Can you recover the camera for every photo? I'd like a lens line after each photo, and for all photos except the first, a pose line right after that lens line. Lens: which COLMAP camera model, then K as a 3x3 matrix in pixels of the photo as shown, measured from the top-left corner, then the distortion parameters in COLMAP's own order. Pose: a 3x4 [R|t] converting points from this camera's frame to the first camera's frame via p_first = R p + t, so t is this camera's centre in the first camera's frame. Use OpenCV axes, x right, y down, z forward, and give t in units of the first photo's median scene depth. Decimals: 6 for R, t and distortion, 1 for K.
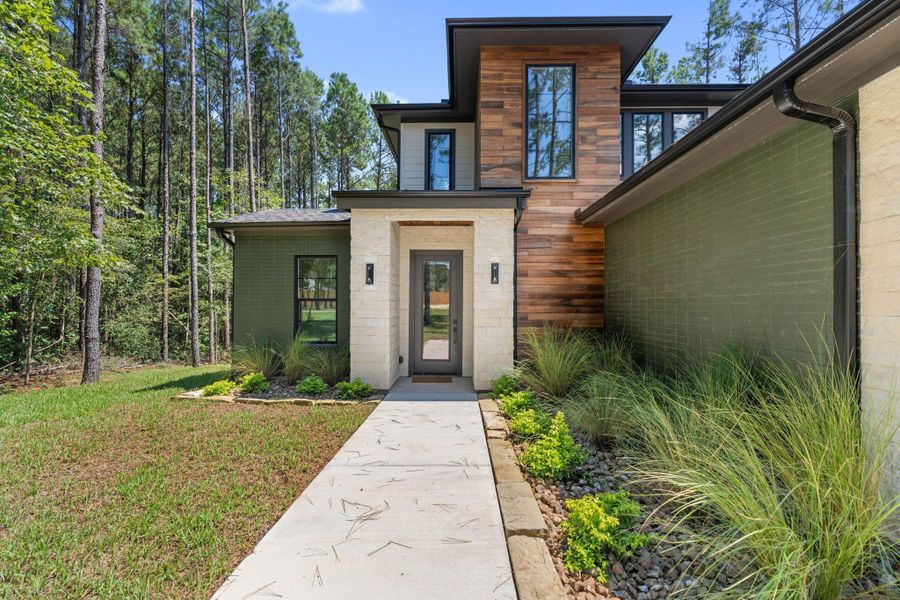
lens RADIAL K [[410.6, 0, 447.6], [0, 410.6, 302.8], [0, 0, 1]] dist [0.000463, 0.000443]
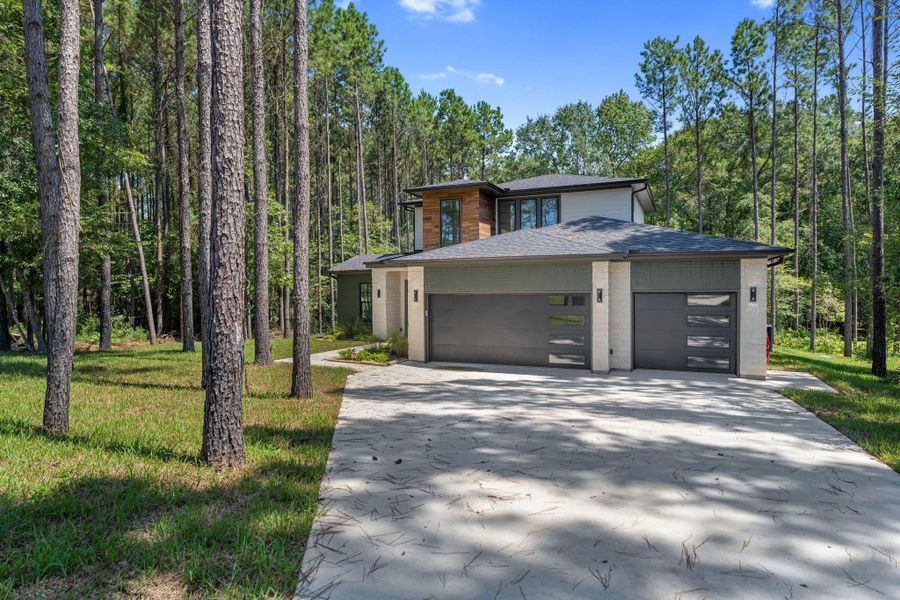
lens RADIAL K [[410.6, 0, 447.6], [0, 410.6, 302.8], [0, 0, 1]] dist [0.000463, 0.000443]
pose [[0.949559, -0.010008, -0.313429, 0.916775], [0.022852, 0.999042, 0.037332, -0.089610], [0.312755, -0.042611, 0.948878, -1.155414]]
